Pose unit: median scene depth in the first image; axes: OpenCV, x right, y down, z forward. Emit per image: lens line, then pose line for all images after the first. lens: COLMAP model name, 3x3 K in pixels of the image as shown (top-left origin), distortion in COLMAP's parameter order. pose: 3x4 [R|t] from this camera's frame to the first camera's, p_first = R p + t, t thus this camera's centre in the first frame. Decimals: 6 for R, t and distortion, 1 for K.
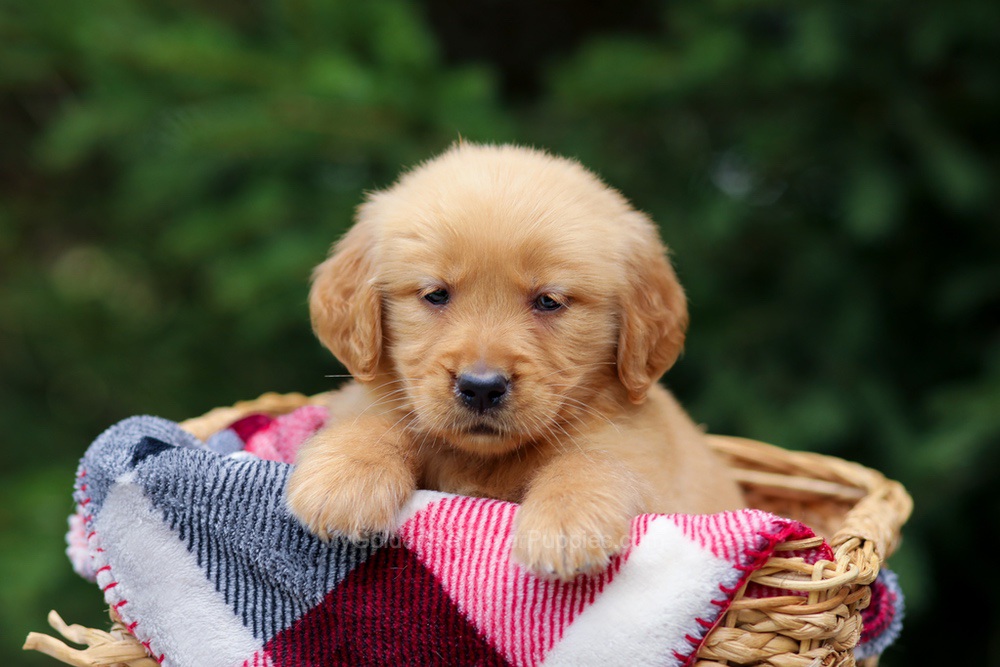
lens RADIAL K [[2875.0, 0, 500.0], [0, 2875.0, 333.5], [0, 0, 1]] dist [0.248782, -1.554038]
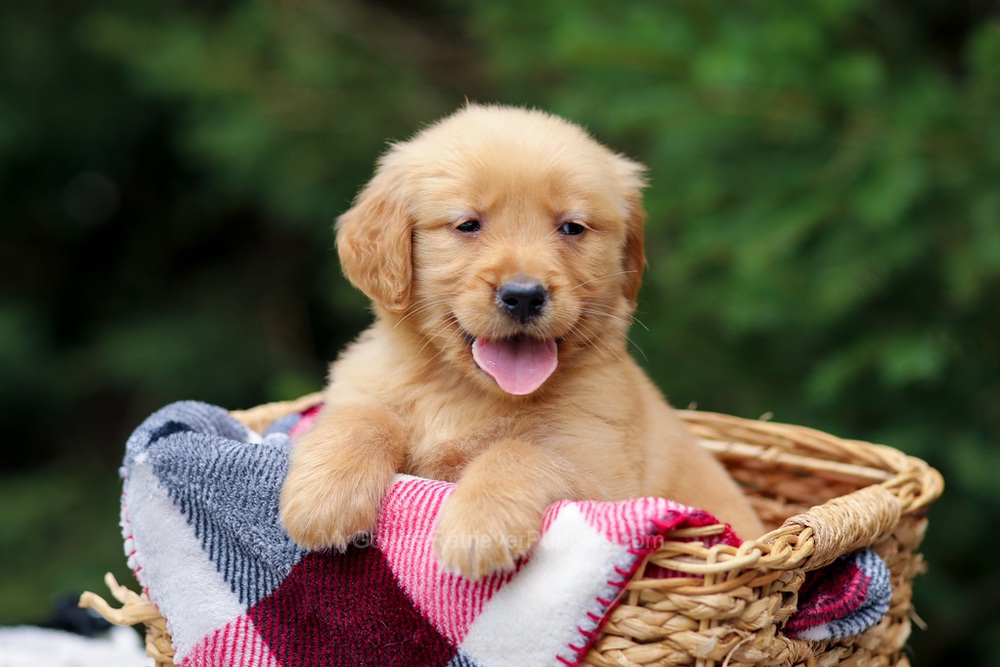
lens RADIAL K [[2875.0, 0, 500.0], [0, 2875.0, 333.5], [0, 0, 1]] dist [0.248782, -1.554038]
pose [[0.959498, 0.005632, -0.281658, 0.325128], [-0.000977, 0.999861, 0.016664, -0.017425], [0.281713, -0.015714, 0.959370, -0.040177]]
